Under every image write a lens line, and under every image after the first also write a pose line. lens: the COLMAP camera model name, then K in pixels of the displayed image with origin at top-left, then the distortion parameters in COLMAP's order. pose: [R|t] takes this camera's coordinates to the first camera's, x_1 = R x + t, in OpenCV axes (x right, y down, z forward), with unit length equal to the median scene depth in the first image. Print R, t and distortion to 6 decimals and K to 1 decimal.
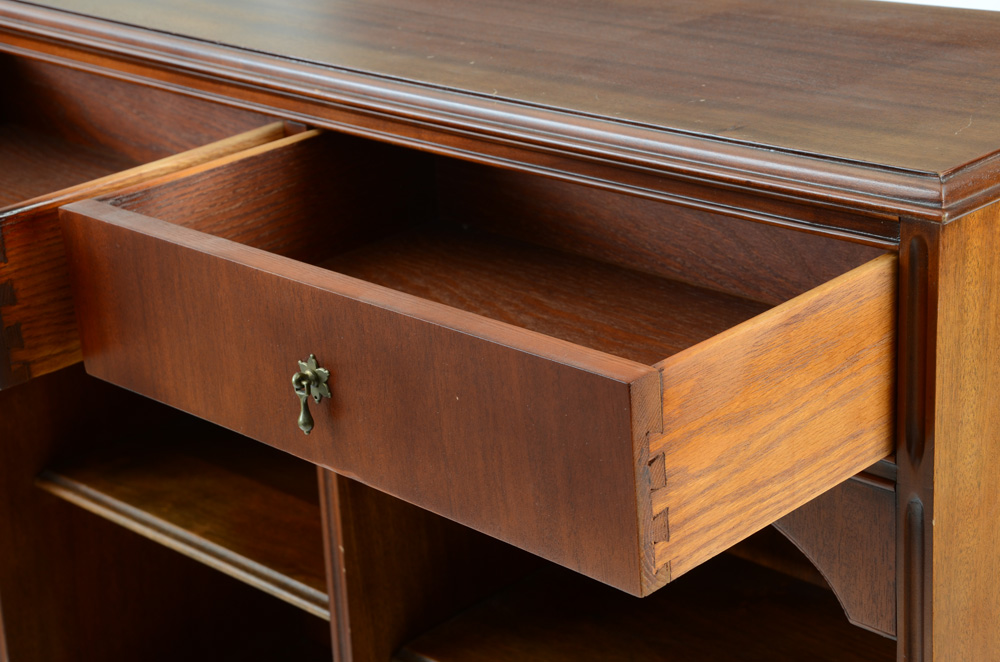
lens RADIAL K [[1975.4, 0, 498.3], [0, 1975.4, 328.6], [0, 0, 1]] dist [0.291937, 0.000000]
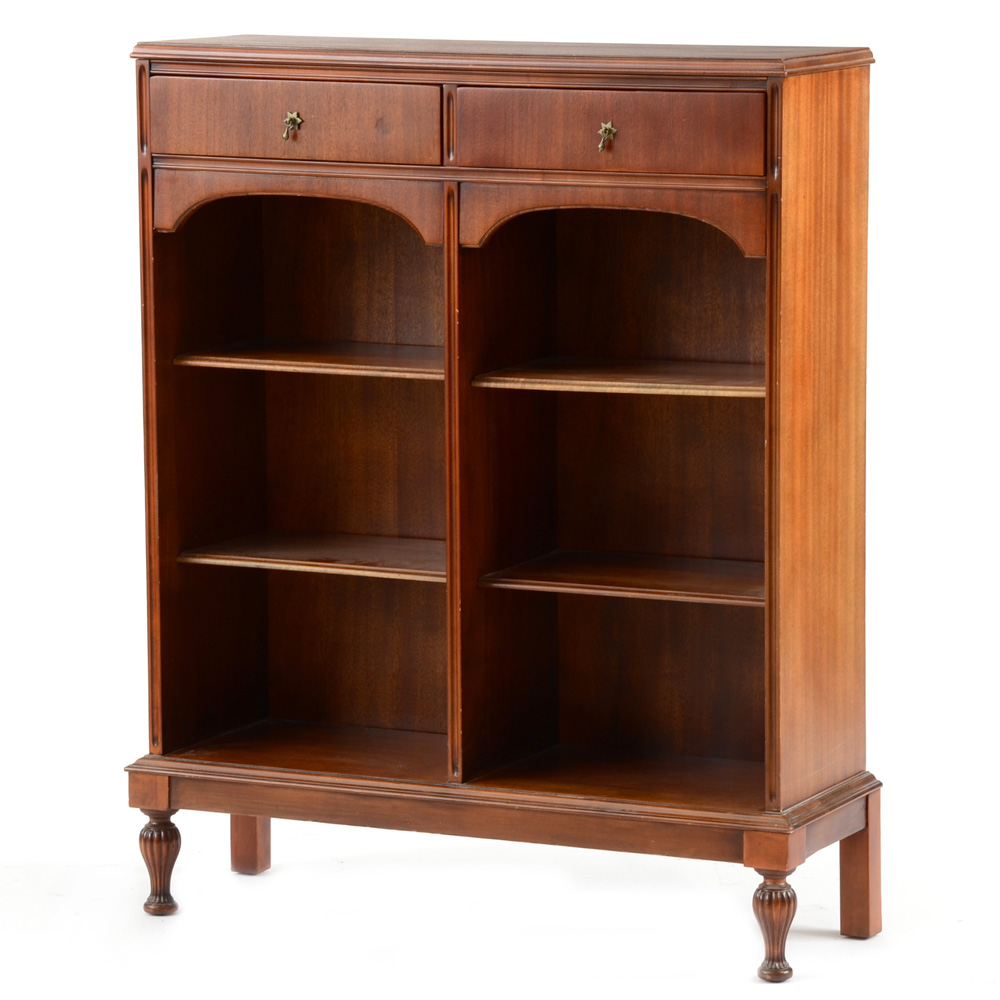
lens RADIAL K [[4921.7, 0, 506.9], [0, 4921.7, 494.0], [0, 0, 1]] dist [0.751579, 0.000000]
pose [[0.941397, 0.004657, 0.337267, -2.285871], [0.072094, 0.974019, -0.214683, 1.824894], [-0.329504, 0.226417, 0.916604, -4.684385]]
